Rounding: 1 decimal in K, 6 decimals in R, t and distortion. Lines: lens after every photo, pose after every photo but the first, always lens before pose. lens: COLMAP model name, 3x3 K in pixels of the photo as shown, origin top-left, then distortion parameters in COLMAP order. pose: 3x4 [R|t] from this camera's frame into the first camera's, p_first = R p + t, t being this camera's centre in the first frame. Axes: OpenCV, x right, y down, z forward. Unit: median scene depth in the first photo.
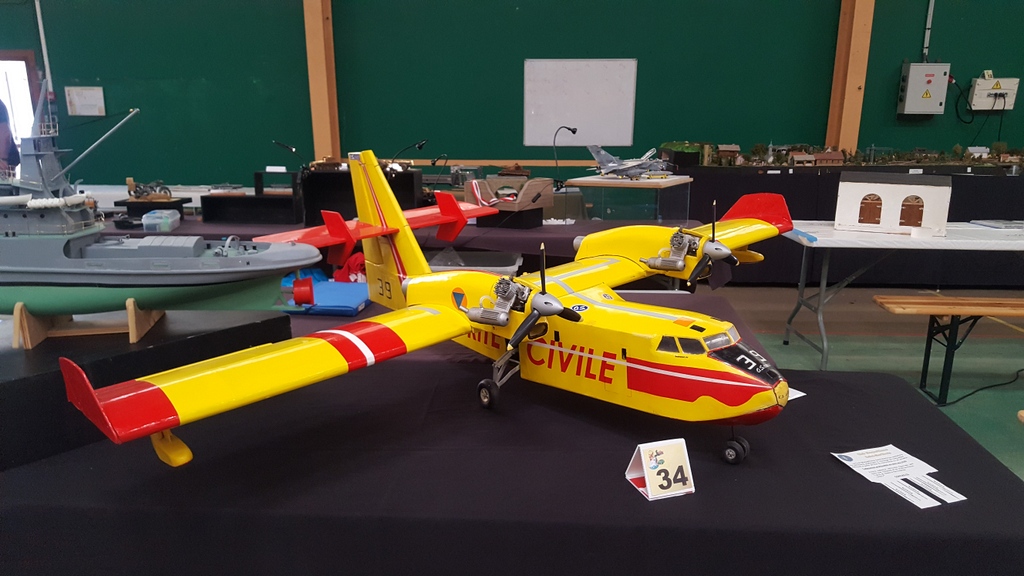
lens RADIAL K [[767.2, 0, 515.4], [0, 767.2, 294.4], [0, 0, 1]] dist [0.079486, -0.115665]
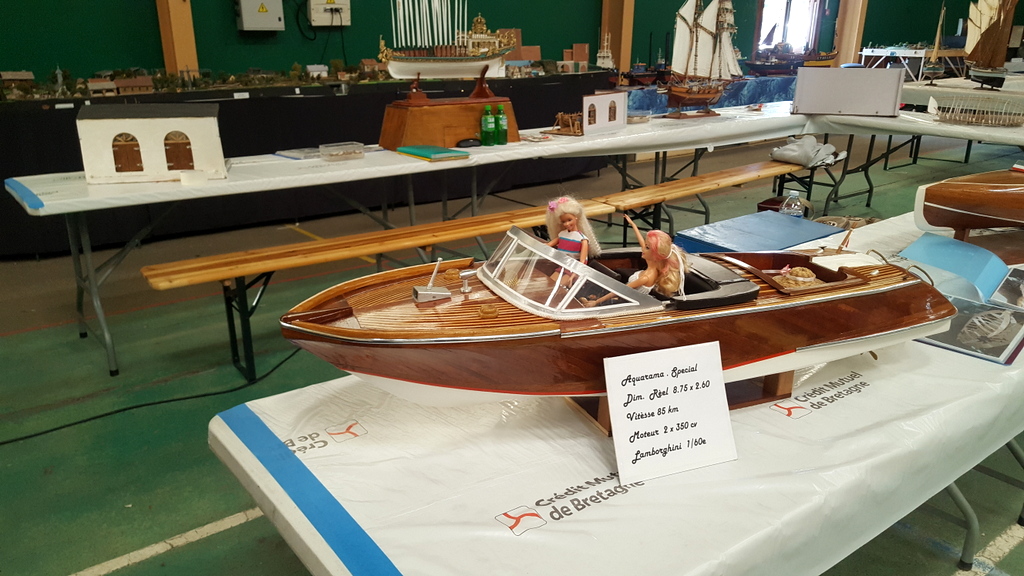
lens RADIAL K [[767.2, 0, 517.9], [0, 767.2, 287.4], [0, 0, 1]] dist [0.079486, -0.115665]
pose [[0.772372, -0.207292, 0.600393, 0.182300], [0.155365, 0.978190, 0.137862, -0.017638], [-0.615876, -0.013201, 0.787733, 0.107743]]
